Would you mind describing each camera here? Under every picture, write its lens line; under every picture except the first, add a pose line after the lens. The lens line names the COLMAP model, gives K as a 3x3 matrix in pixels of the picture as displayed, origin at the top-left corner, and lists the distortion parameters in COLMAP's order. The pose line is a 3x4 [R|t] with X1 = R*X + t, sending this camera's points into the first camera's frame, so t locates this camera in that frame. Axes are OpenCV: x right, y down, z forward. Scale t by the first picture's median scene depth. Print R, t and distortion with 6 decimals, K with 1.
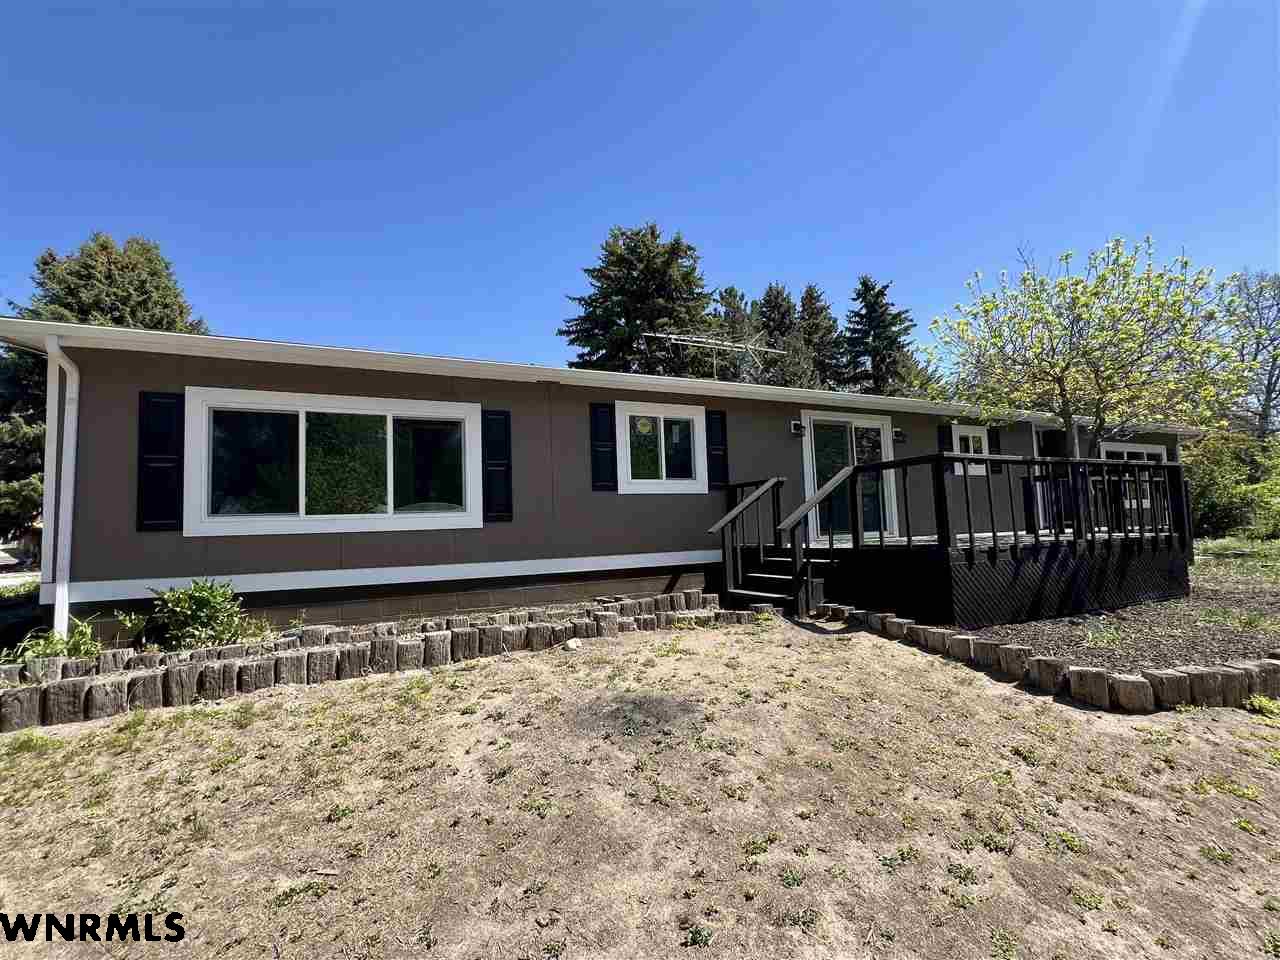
lens RADIAL K [[606.8, 0, 639.6], [0, 606.8, 481.8], [0, 0, 1]] dist [0.002222, -0.000273]
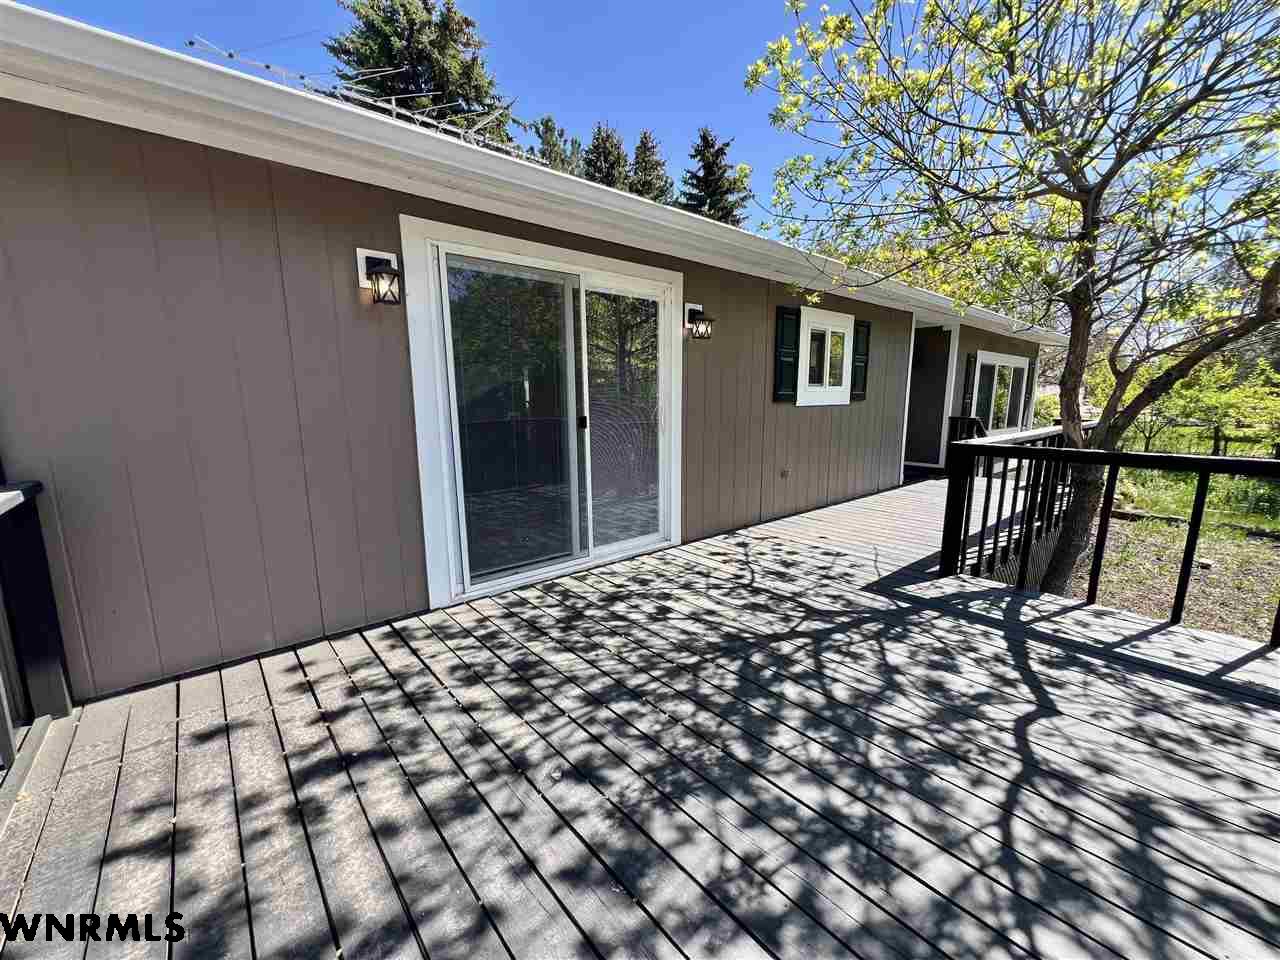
lens RADIAL K [[514.5, 0, 643.4], [0, 514.5, 481.1], [0, 0, 1]] dist [-0.004090, 0.002013]
pose [[0.969093, -0.014343, 0.246280, 0.122997], [-0.045235, 0.971051, 0.234550, -0.021121], [-0.242515, -0.238441, 0.940389, 0.265571]]
